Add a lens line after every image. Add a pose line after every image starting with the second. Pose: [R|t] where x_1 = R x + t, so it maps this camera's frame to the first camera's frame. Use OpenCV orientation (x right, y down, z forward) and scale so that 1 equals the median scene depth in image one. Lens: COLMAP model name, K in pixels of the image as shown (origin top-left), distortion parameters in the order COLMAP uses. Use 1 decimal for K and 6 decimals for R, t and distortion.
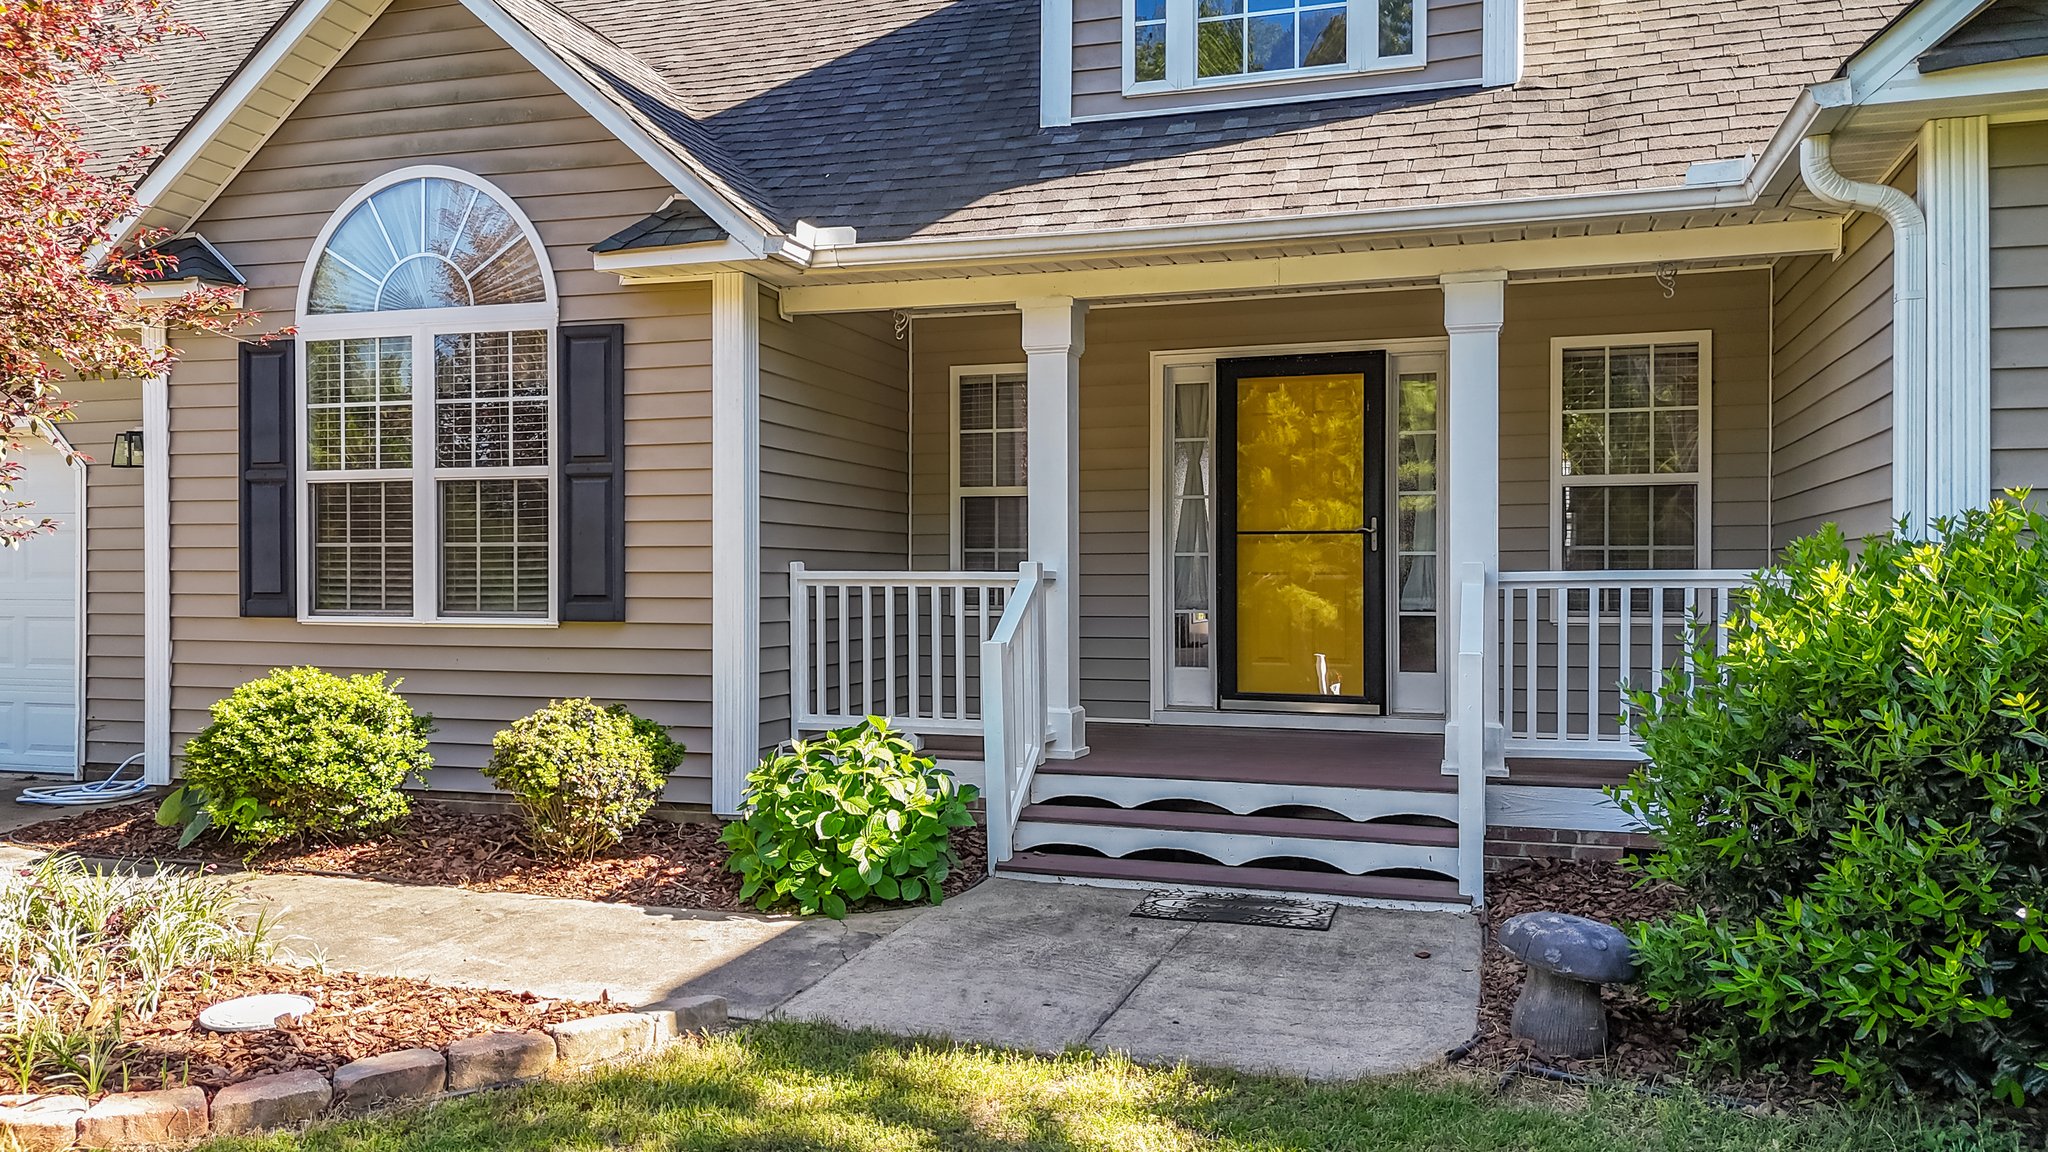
lens RADIAL K [[1510.7, 0, 1021.2], [0, 1510.7, 580.2], [0, 0, 1]] dist [0.059483, -0.073265]
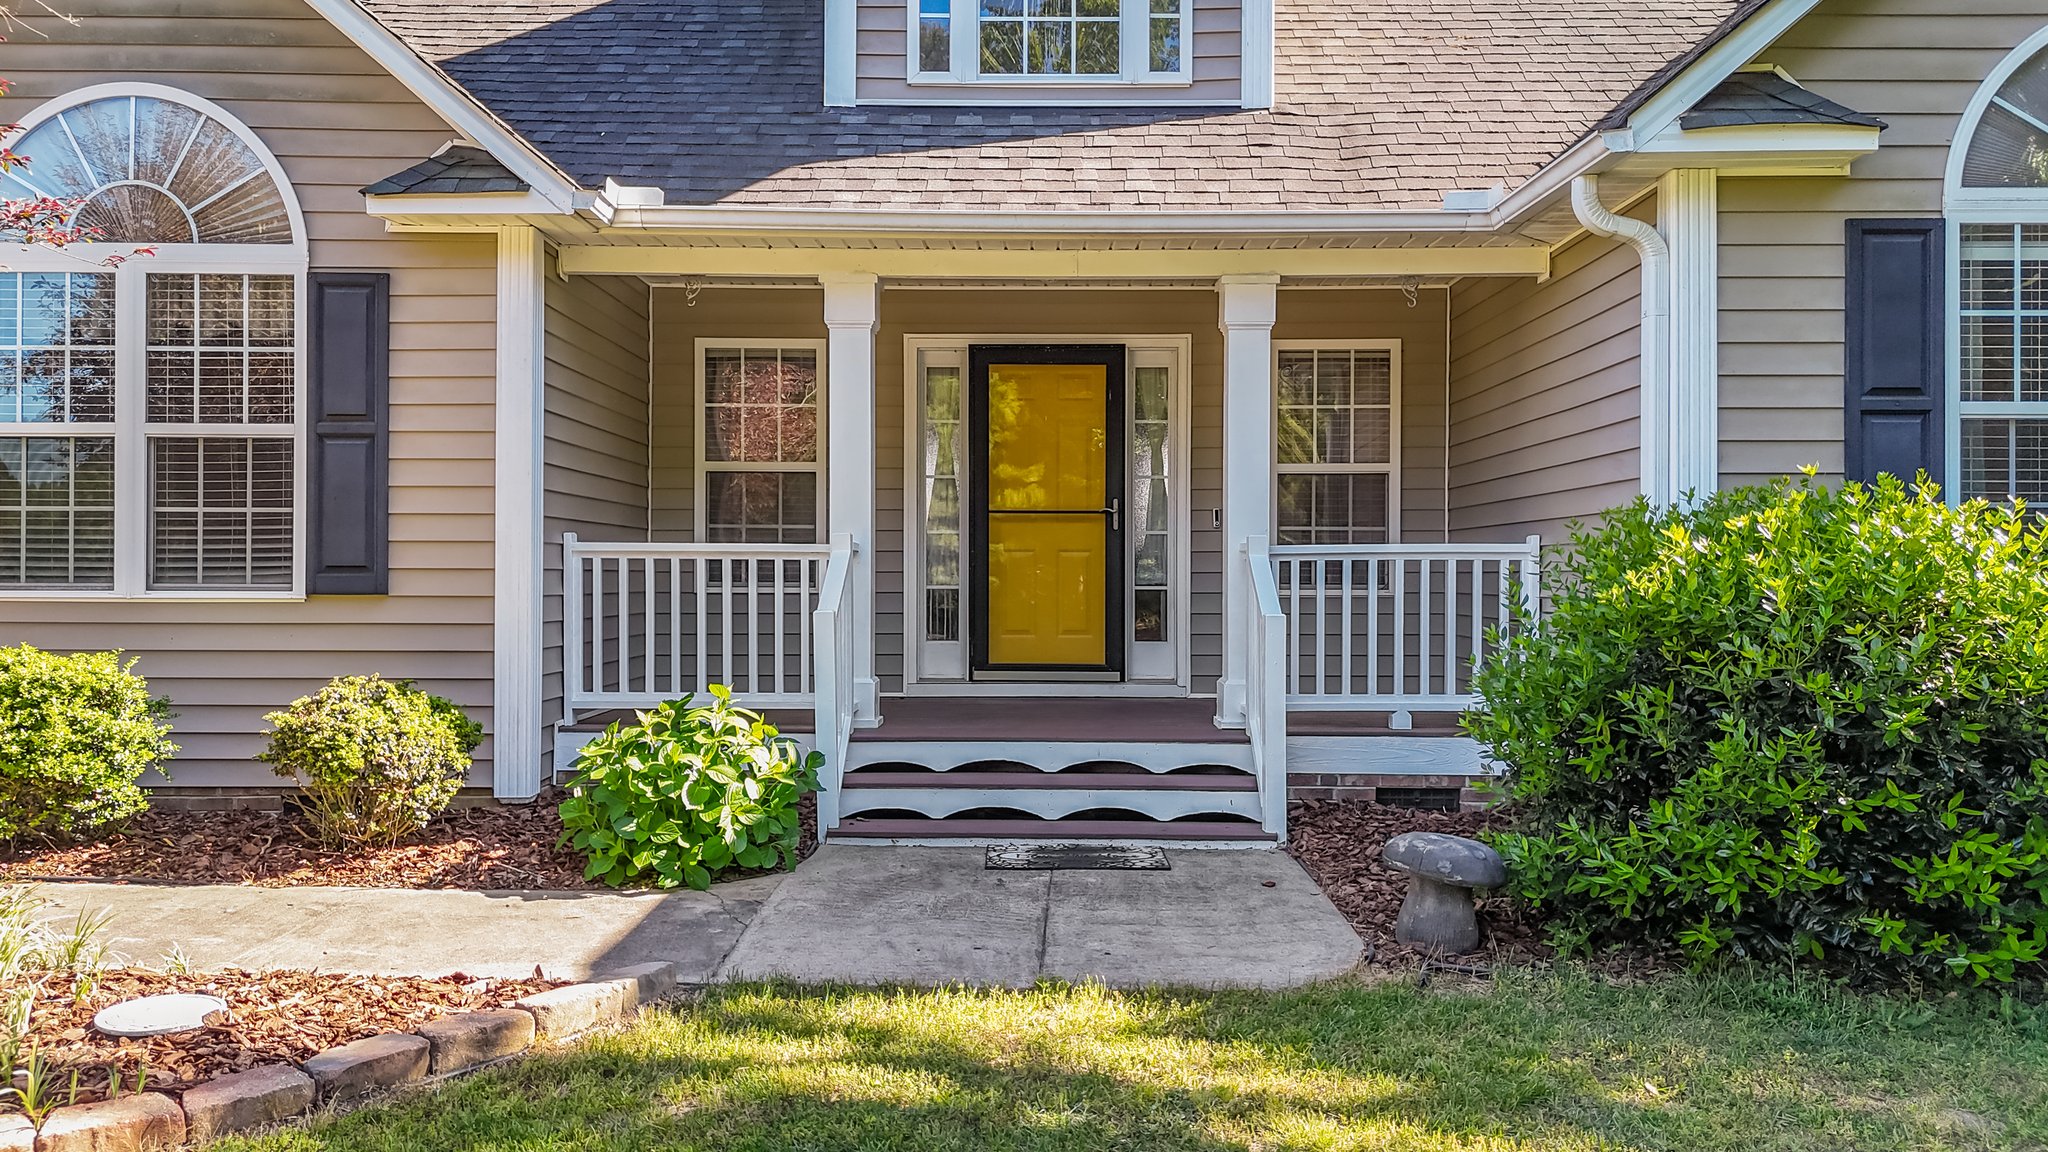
lens RADIAL K [[1510.7, 0, 1019.4], [0, 1510.7, 558.0], [0, 0, 1]] dist [0.059483, -0.073265]
pose [[0.954761, 0.005011, 0.297333, -0.176753], [-0.001565, 0.999929, -0.011827, 0.016139], [-0.297371, 0.010827, 0.954701, -0.001884]]
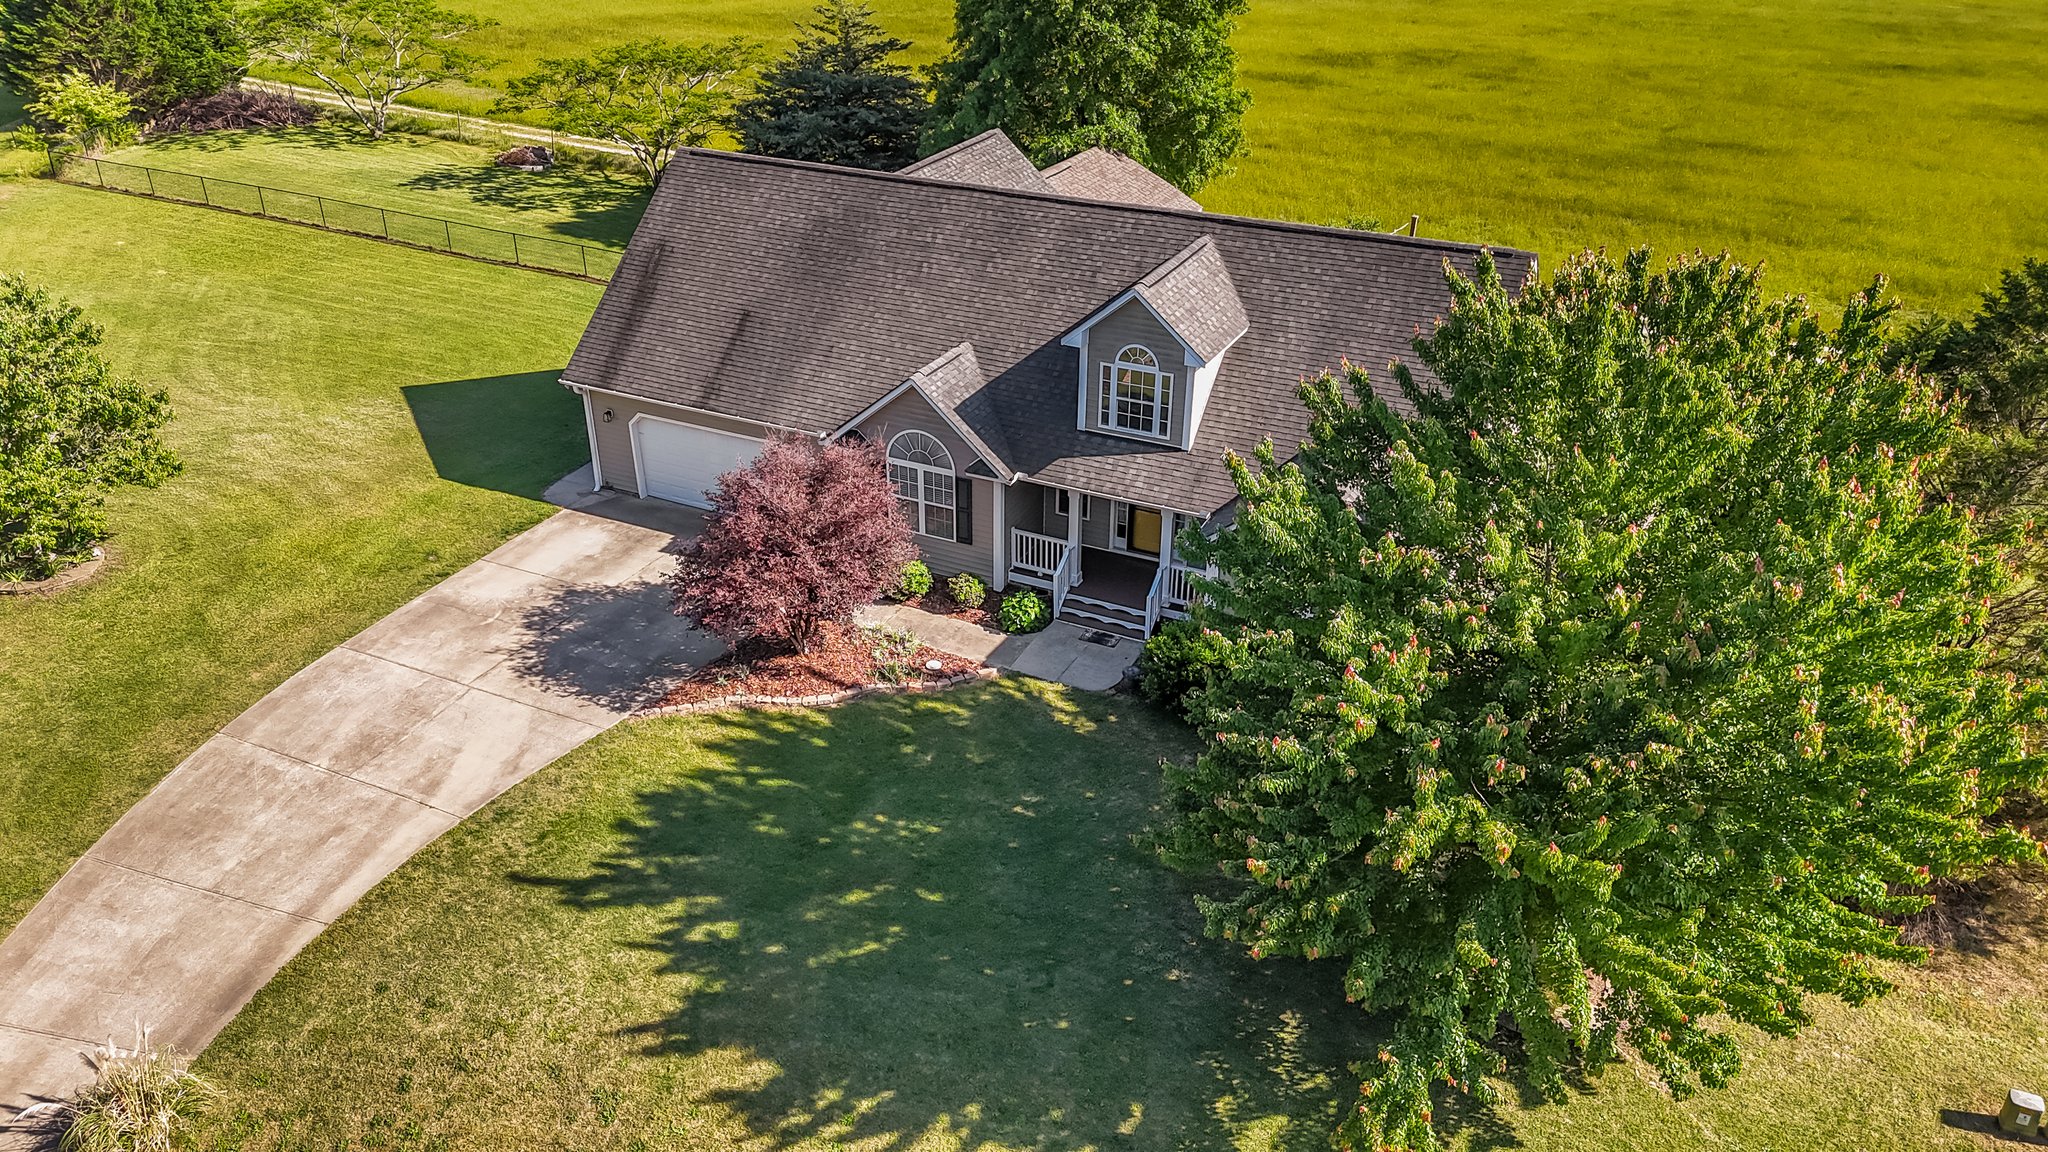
lens RADIAL K [[1510.7, 0, 1020.7], [0, 1510.7, 578.0], [0, 0, 1]] dist [0.059483, -0.073265]
pose [[0.990551, 0.071004, -0.117329, 0.374228], [-0.006905, 0.880272, 0.474419, -1.924499], [0.136967, -0.469126, 0.872445, -2.730994]]
